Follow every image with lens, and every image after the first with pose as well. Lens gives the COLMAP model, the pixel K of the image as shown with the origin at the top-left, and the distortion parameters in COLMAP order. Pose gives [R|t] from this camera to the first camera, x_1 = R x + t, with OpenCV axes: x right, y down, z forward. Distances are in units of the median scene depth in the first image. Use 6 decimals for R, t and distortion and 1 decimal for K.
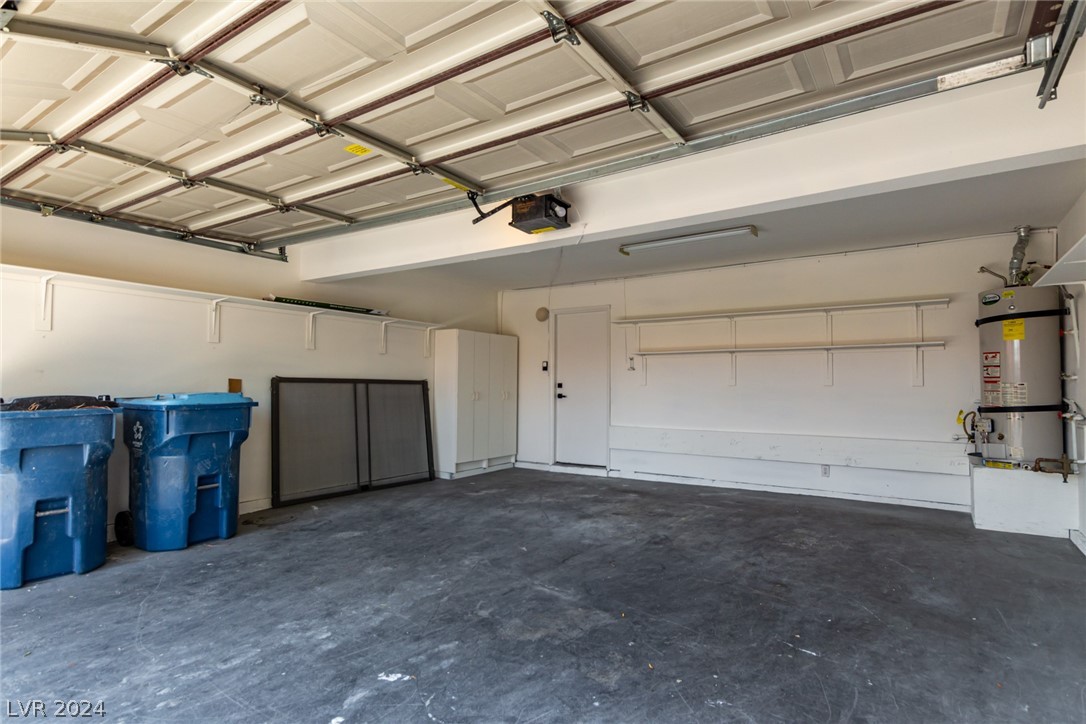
lens RADIAL K [[563.4, 0, 548.1], [0, 563.4, 367.0], [0, 0, 1]] dist [0.019045, -0.003213]
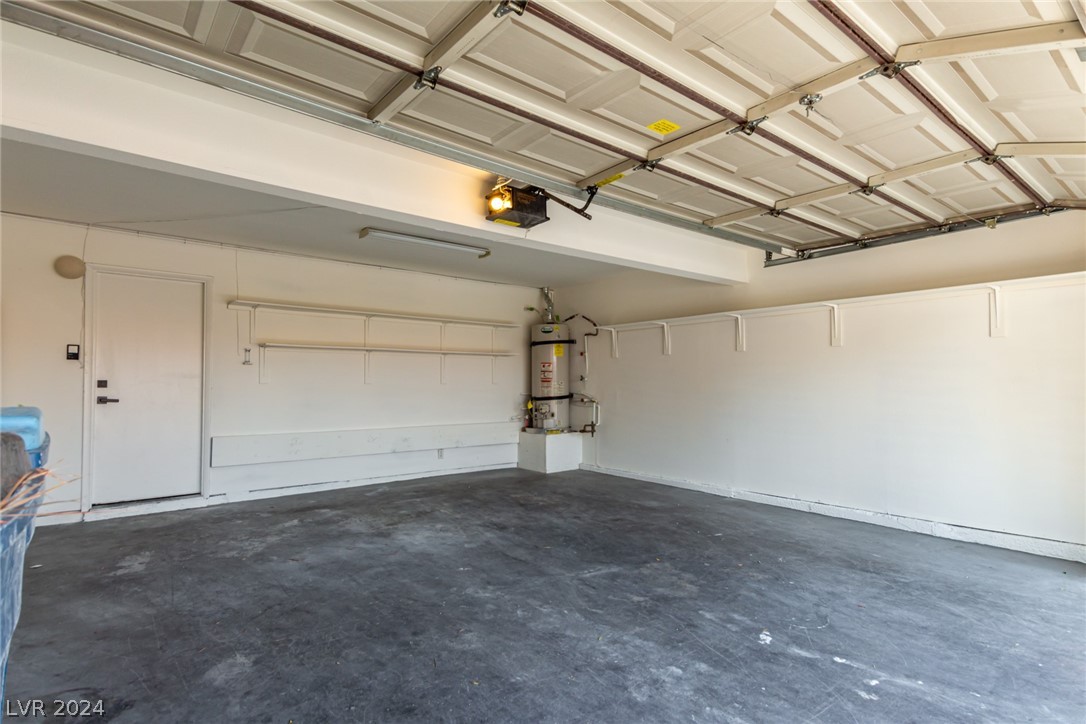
lens RADIAL K [[563.4, 0, 548.0], [0, 563.4, 367.8], [0, 0, 1]] dist [0.019045, -0.003213]
pose [[0.286336, 0.025103, 0.957800, -1.029547], [-0.032852, 0.999326, -0.016370, 0.019485], [-0.957566, -0.026779, 0.286967, 0.747774]]
